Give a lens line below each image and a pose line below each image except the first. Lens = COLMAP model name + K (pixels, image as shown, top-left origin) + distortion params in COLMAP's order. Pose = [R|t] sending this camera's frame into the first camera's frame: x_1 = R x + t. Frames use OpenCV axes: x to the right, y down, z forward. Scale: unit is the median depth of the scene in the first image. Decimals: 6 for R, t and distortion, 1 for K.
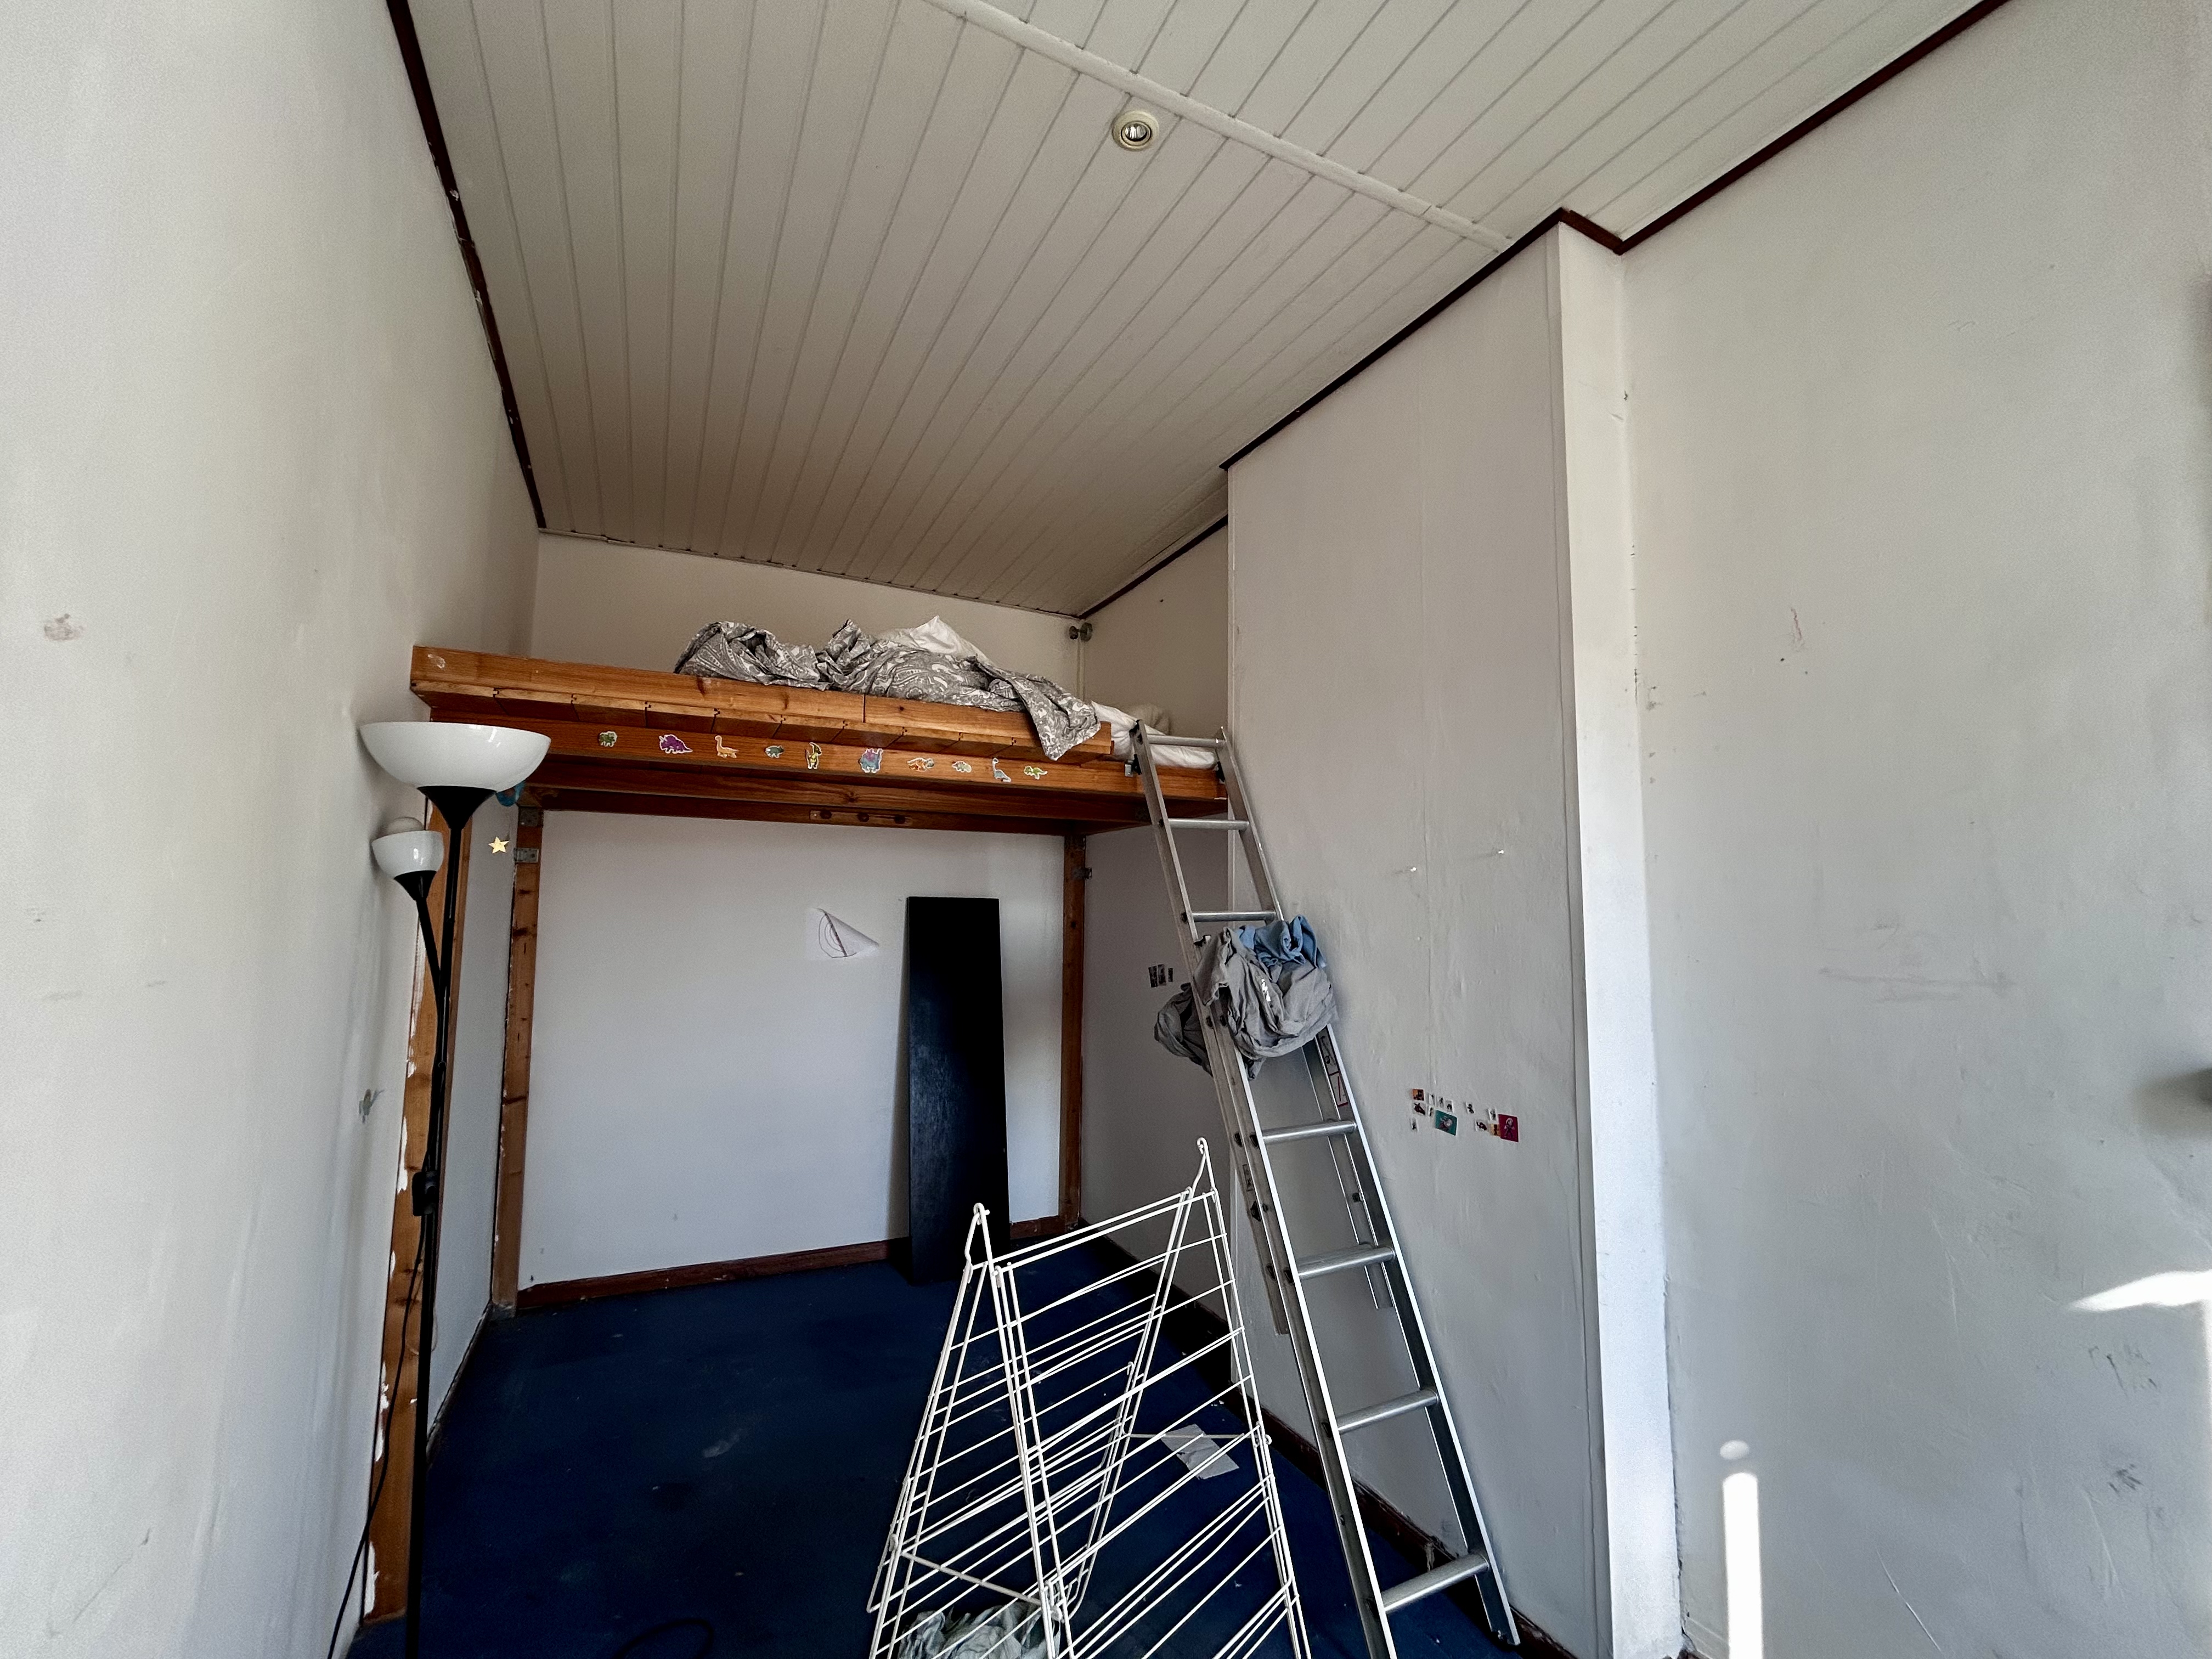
lens RADIAL K [[881.2, 0, 1106.0], [0, 881.2, 829.5], [0, 0, 1]] dist [0.001140, 0.000034]
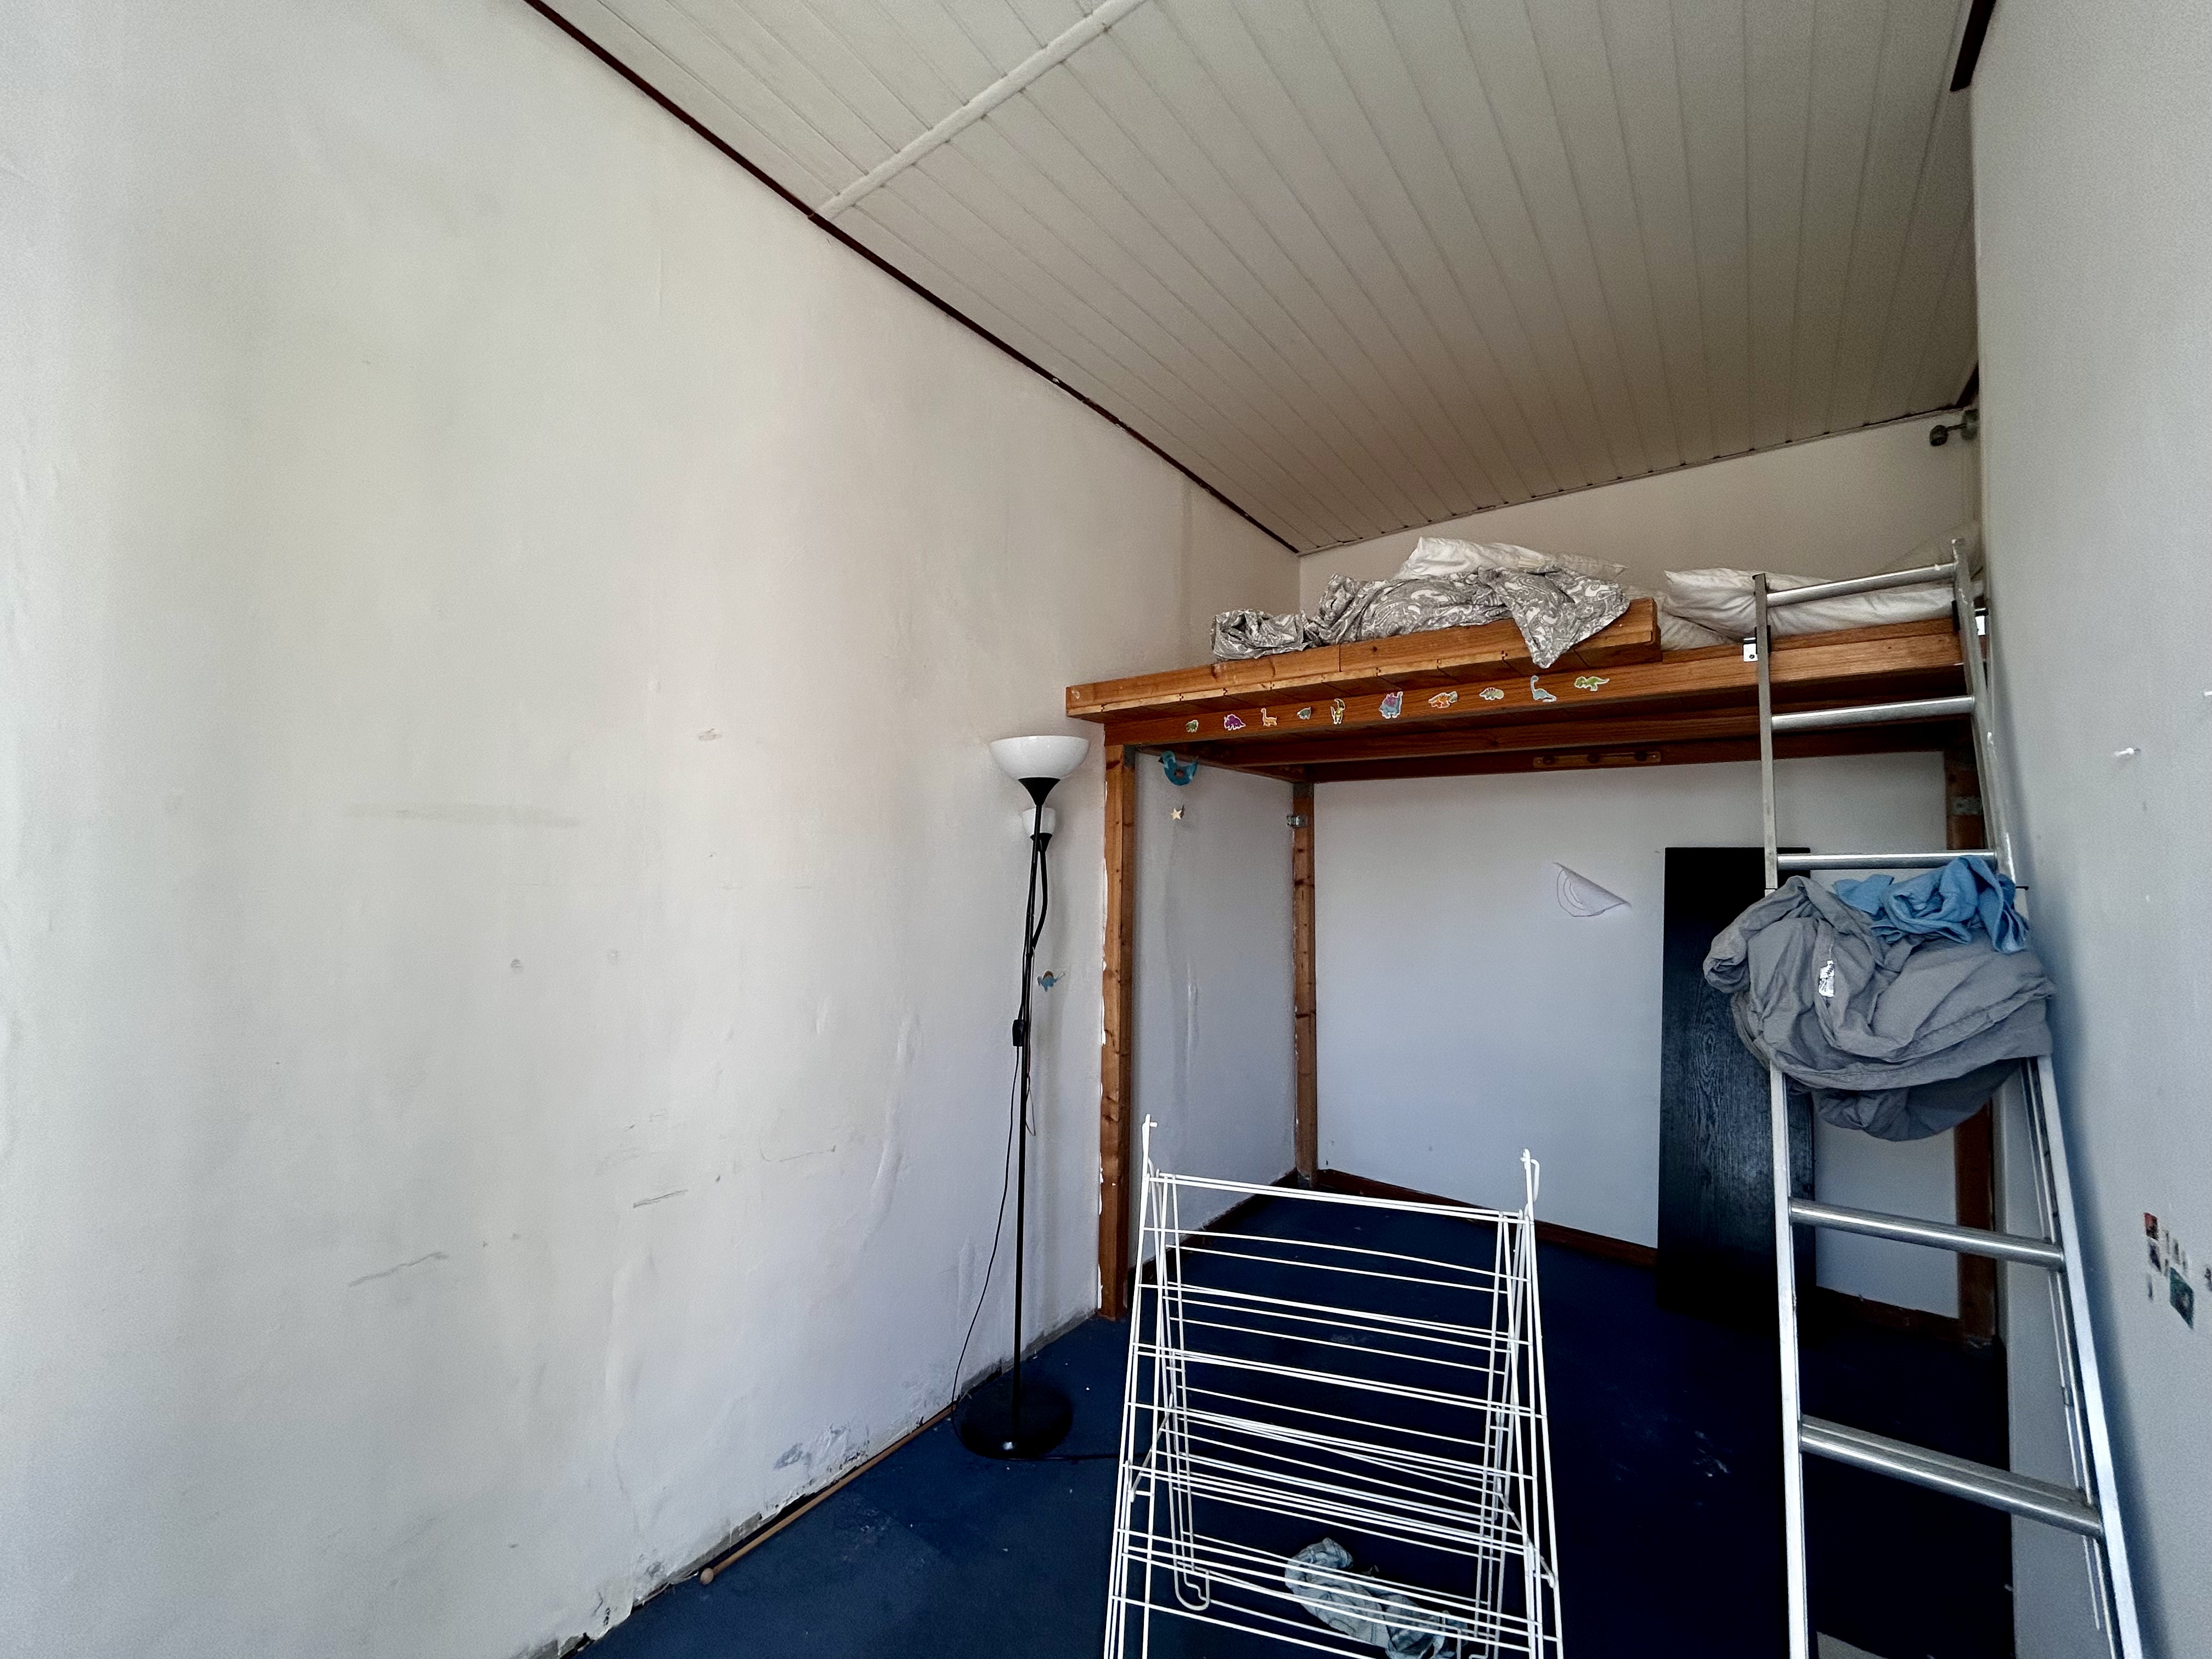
lens RADIAL K [[888.5, 0, 1106.0], [0, 888.5, 829.5], [0, 0, 1]] dist [0.000868, -0.000132]
pose [[0.463069, -0.044520, -0.885204, 0.468405], [0.079088, 0.996829, -0.008762, 0.043858], [0.882787, -0.065951, 0.465121, 0.257046]]
